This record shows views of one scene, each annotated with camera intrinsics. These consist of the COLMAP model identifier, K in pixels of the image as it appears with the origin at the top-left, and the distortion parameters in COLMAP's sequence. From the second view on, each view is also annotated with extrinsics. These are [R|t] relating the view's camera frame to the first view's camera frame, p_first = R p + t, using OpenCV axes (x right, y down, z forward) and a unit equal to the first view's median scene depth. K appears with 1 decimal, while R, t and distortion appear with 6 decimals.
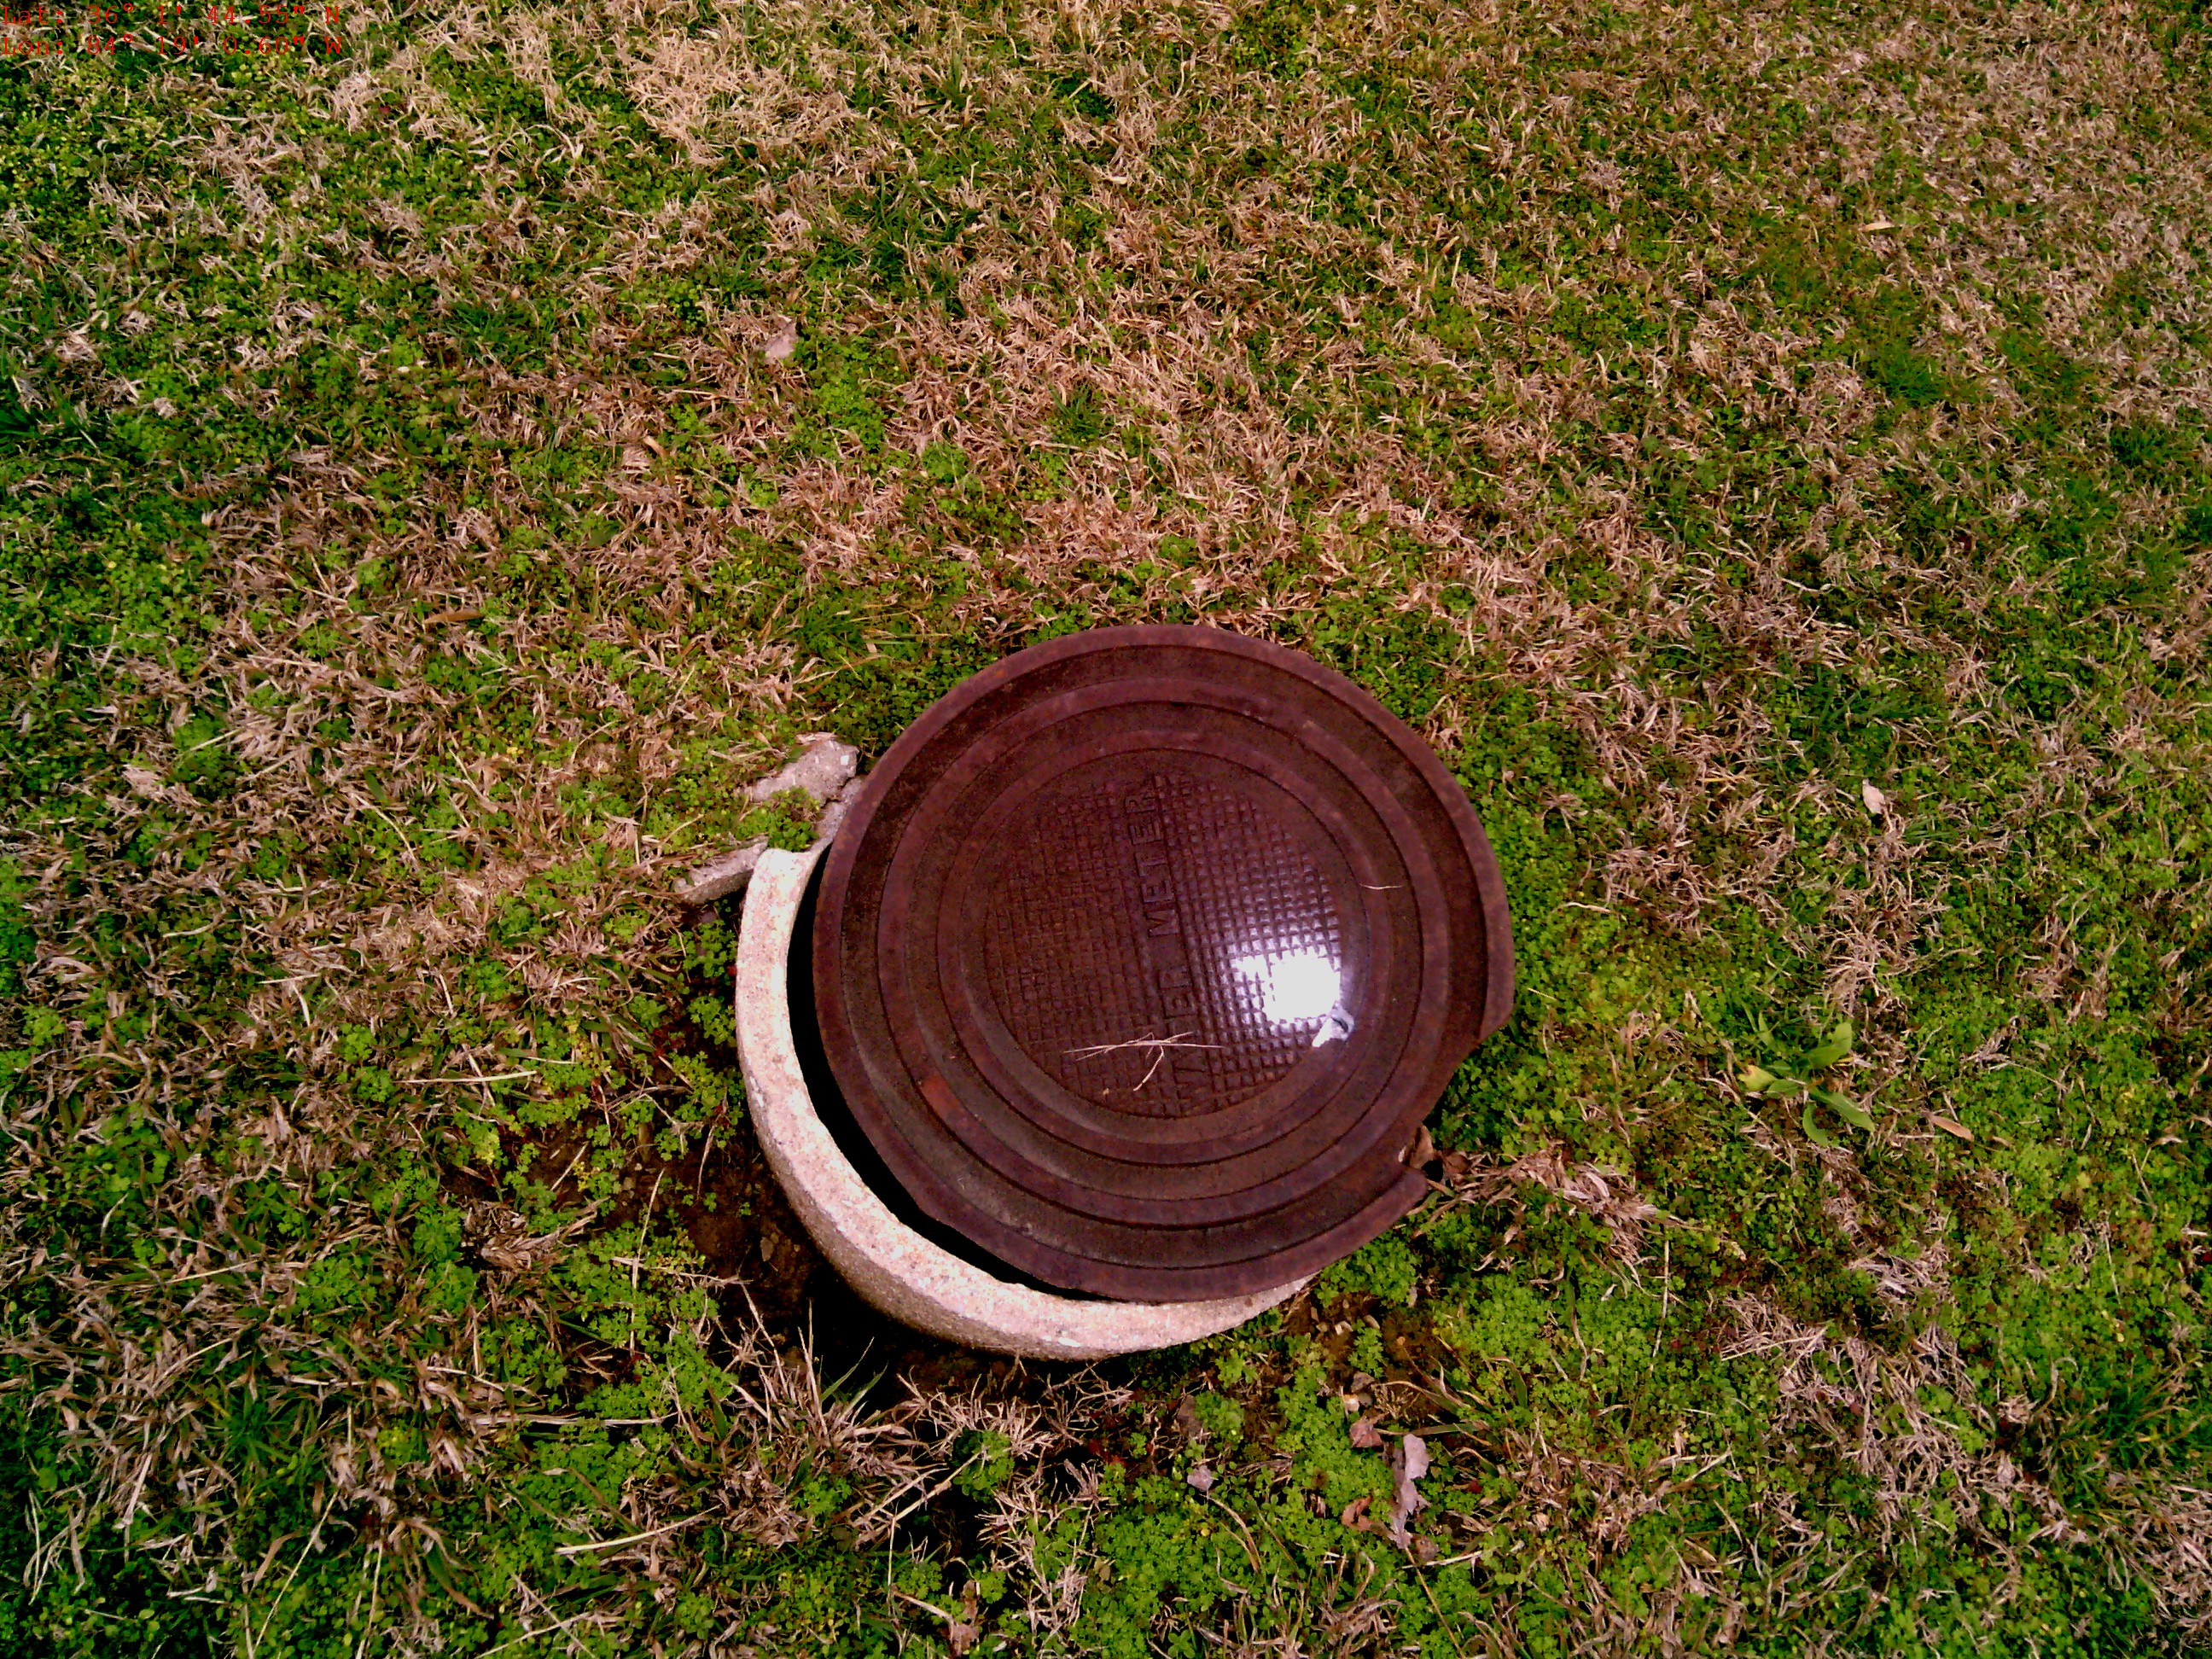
lens RADIAL K [[2004.5, 0, 1106.0], [0, 2004.5, 829.5], [0, 0, 1]] dist [0.088180, -0.223640]
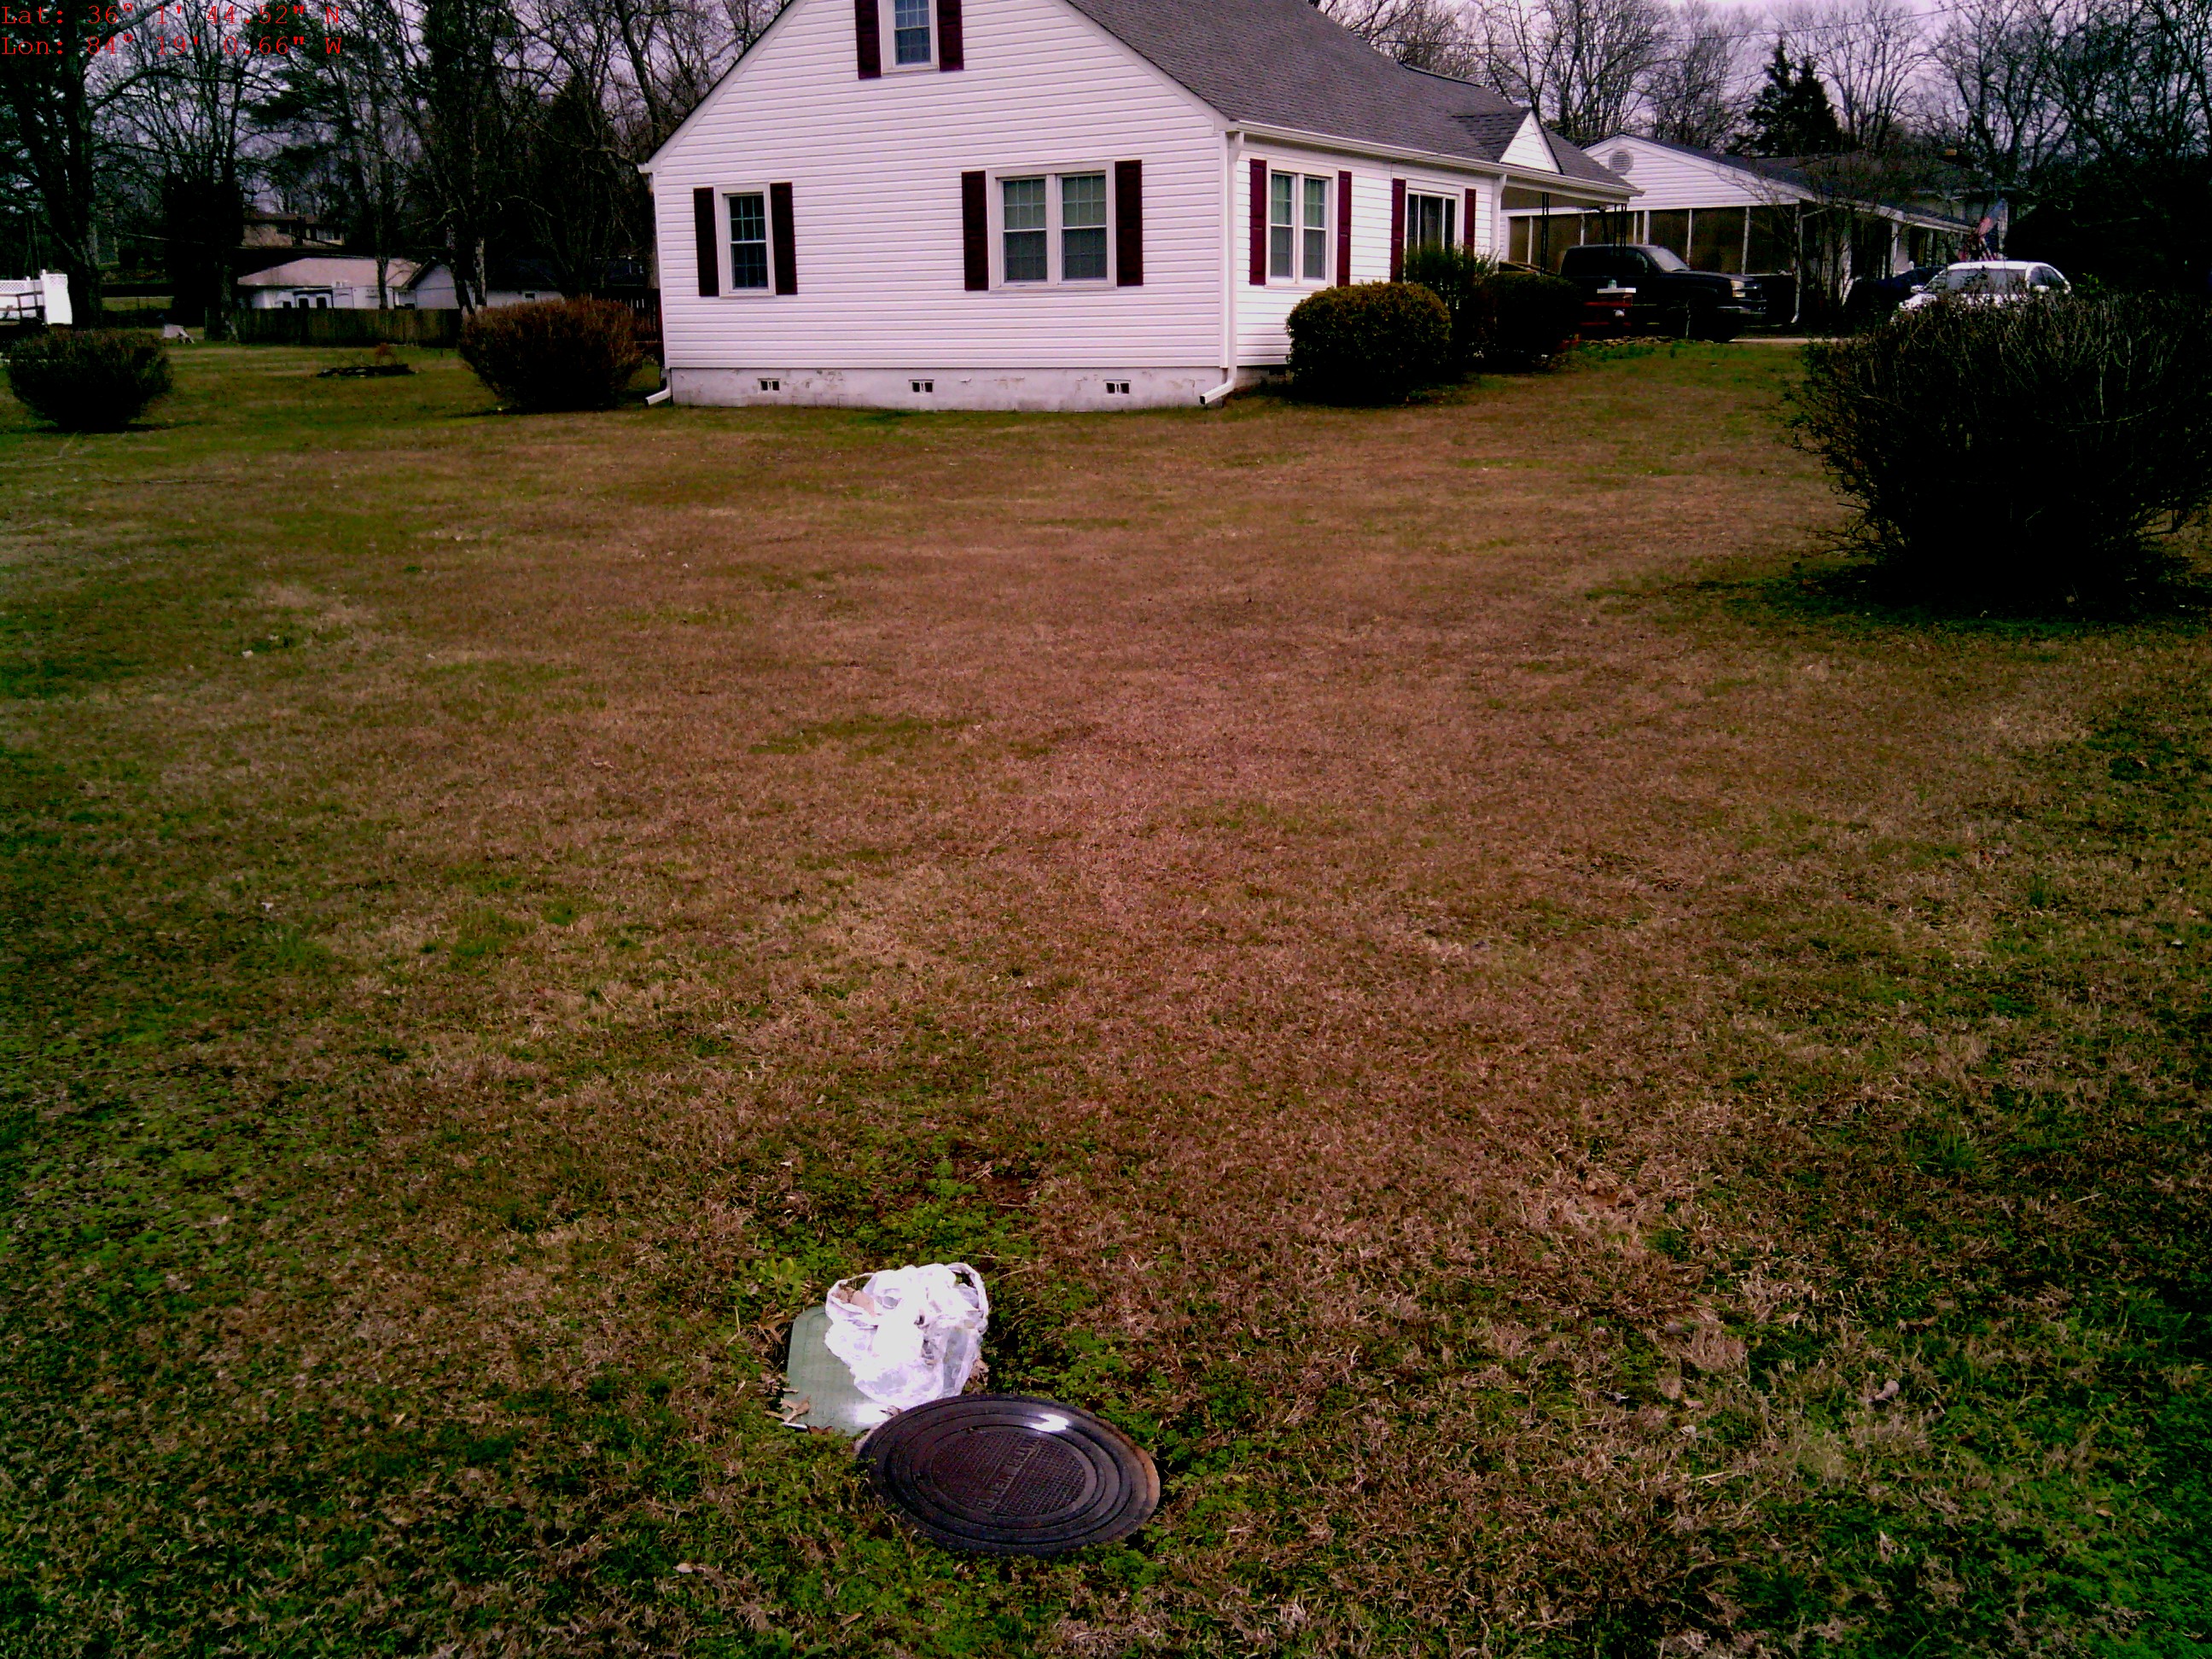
lens RADIAL K [[2004.5, 0, 1106.0], [0, 2004.5, 829.5], [0, 0, 1]] dist [0.088180, -0.223640]
pose [[0.401229, -0.406364, 0.820904, -0.649621], [0.827544, 0.545005, -0.134687, 0.170277], [-0.392665, 0.733375, 0.554956, -0.607824]]
